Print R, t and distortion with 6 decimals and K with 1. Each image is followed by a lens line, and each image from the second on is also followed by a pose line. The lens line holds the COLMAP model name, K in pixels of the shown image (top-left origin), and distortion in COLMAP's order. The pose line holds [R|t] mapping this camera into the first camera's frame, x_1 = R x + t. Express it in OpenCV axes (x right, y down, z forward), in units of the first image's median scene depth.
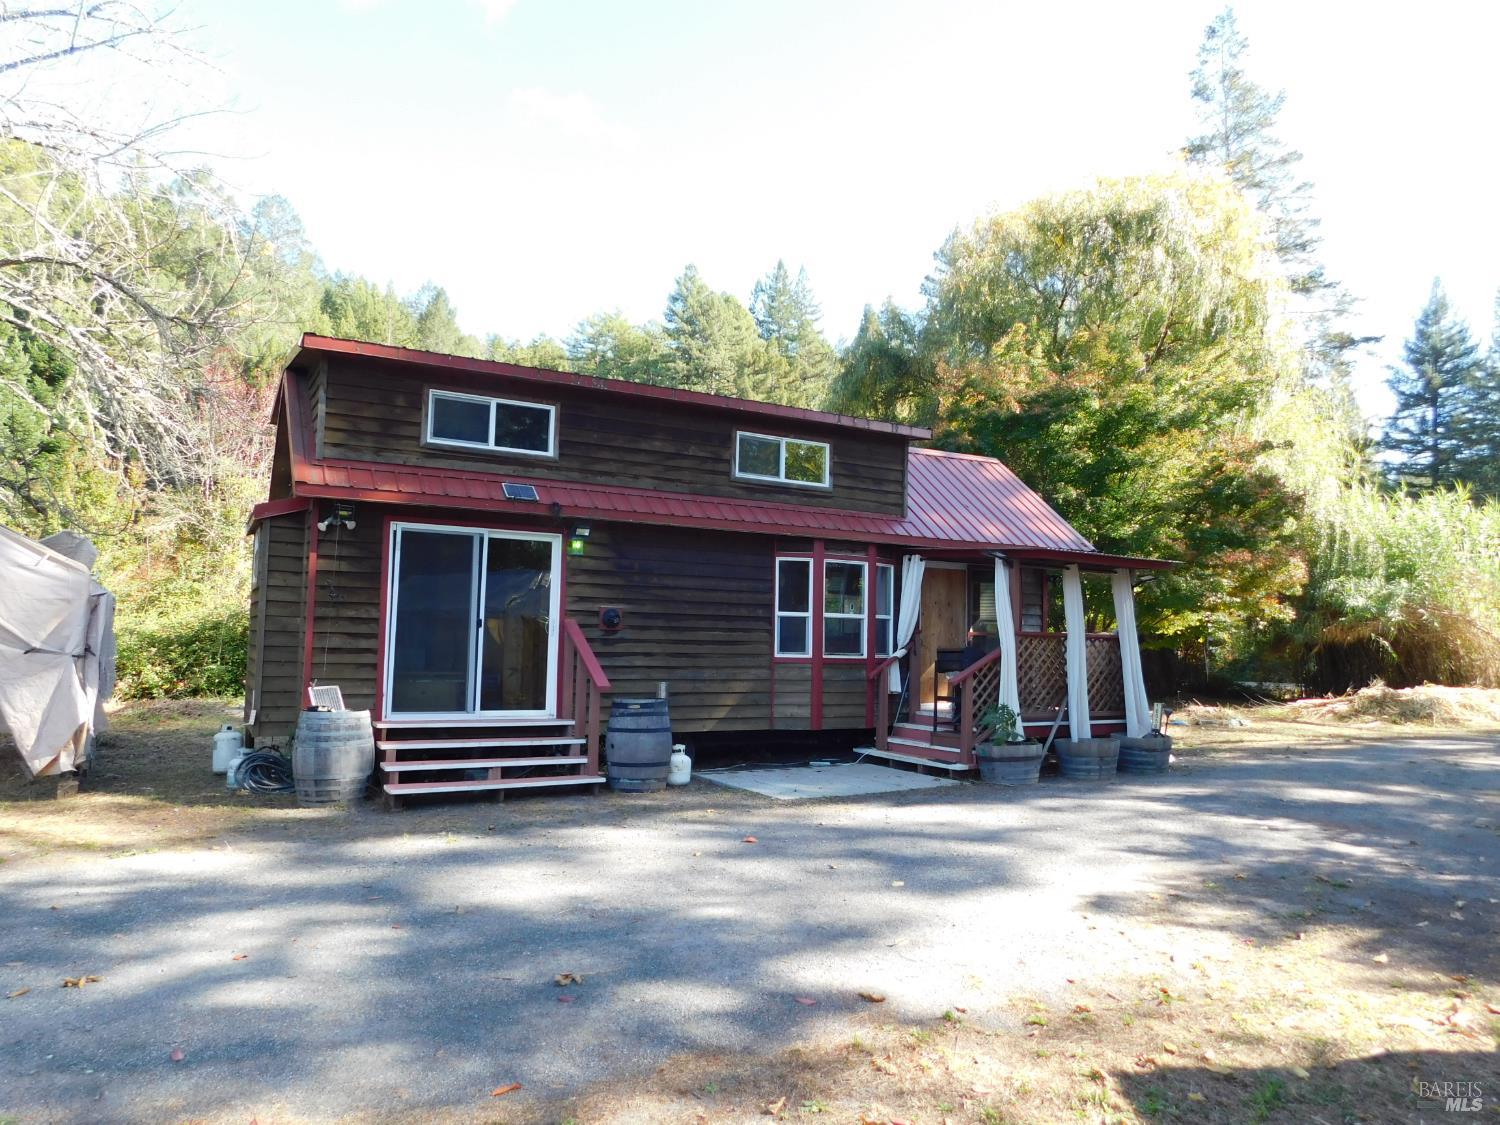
lens RADIAL K [[991.1, 0, 749.9], [0, 991.1, 558.7], [0, 0, 1]] dist [-0.027927, 0.011530]
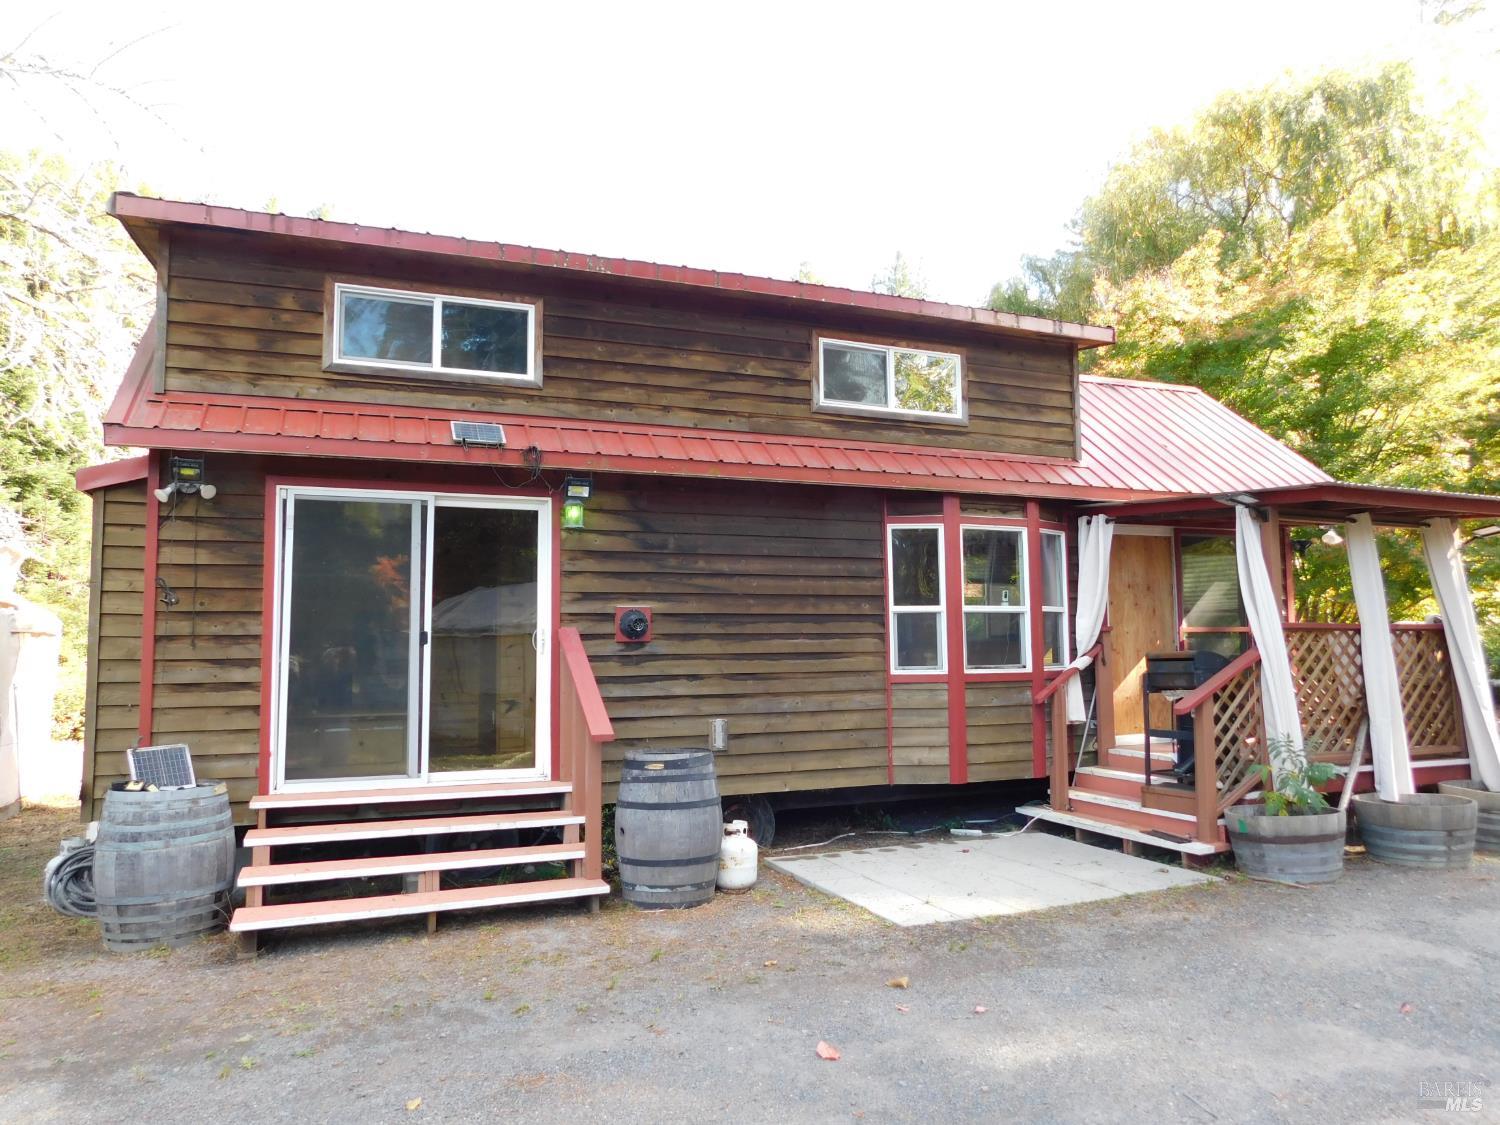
lens RADIAL K [[991.1, 0, 748.2], [0, 991.1, 567.1], [0, 0, 1]] dist [-0.027927, 0.011530]
pose [[0.990154, -0.040660, -0.133946, 0.023858], [0.040941, 0.999161, -0.000657, 0.025573], [0.133860, -0.004833, 0.990988, 0.351698]]
